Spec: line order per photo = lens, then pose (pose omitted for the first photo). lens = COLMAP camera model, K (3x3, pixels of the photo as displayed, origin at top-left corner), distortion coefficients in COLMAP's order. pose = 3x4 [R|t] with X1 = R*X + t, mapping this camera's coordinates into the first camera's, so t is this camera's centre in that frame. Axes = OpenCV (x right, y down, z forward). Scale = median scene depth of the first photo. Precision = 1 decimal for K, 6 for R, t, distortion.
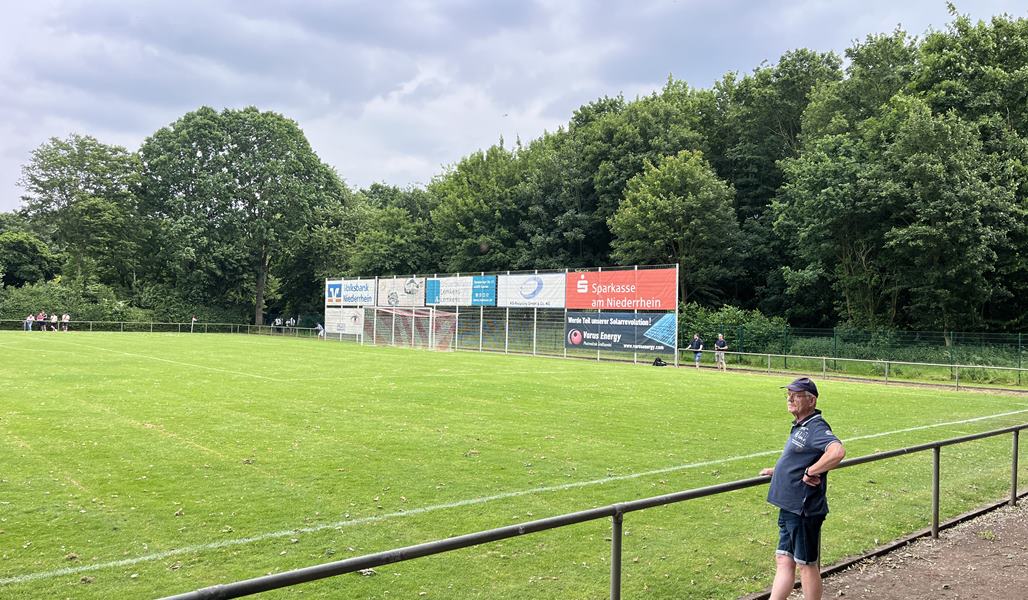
lens RADIAL K [[774.5, 0, 517.4], [0, 774.5, 298.9], [0, 0, 1]] dist [0.008026, -0.005089]
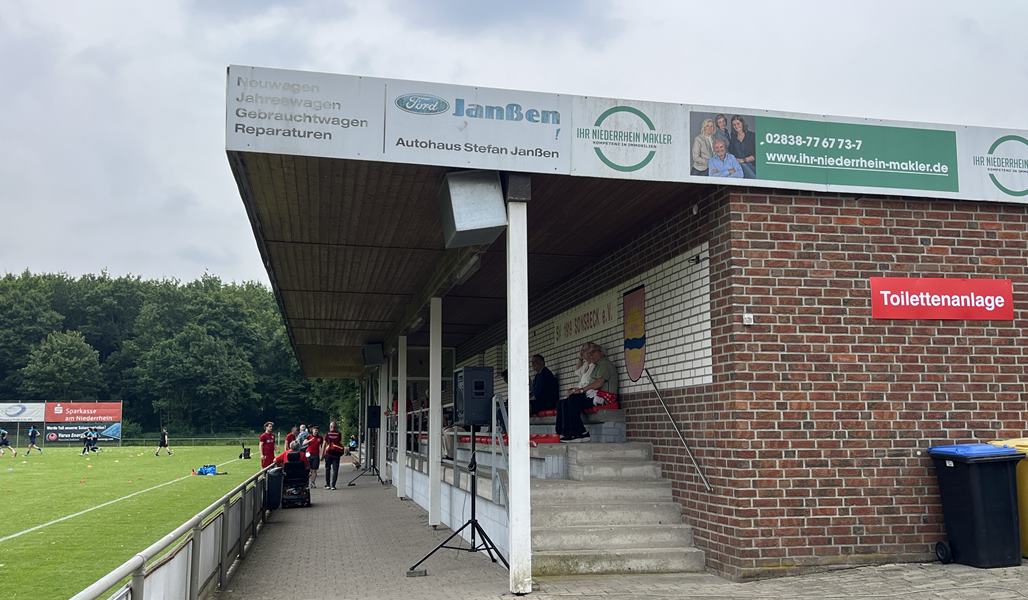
lens RADIAL K [[966.8, 0, 508.5], [0, 966.8, 305.0], [0, 0, 1]] dist [0.055586, 0.000000]
pose [[0.518491, 0.086093, 0.850738, -1.521835], [-0.004521, 0.995181, -0.097955, -0.045681], [-0.855071, 0.046943, 0.516382, -1.316148]]
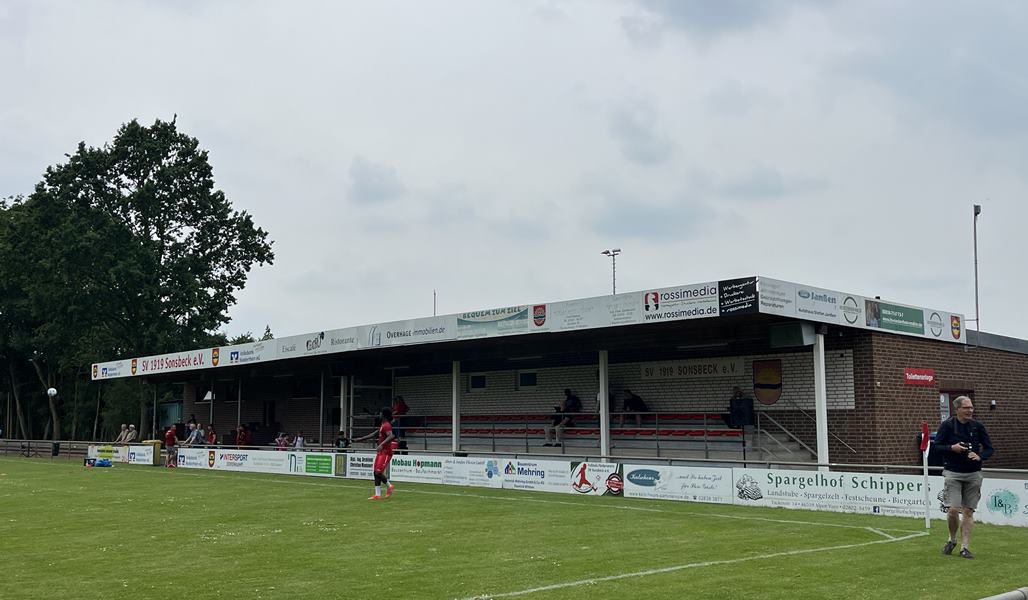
lens RADIAL K [[1012.7, 0, 511.1], [0, 1012.7, 299.8], [0, 0, 1]] dist [0.013762, 0.000000]
pose [[0.030473, 0.103705, 0.994141, -1.806196], [-0.023141, 0.994410, -0.103024, -0.047185], [-0.999268, -0.019866, 0.032702, -1.118072]]
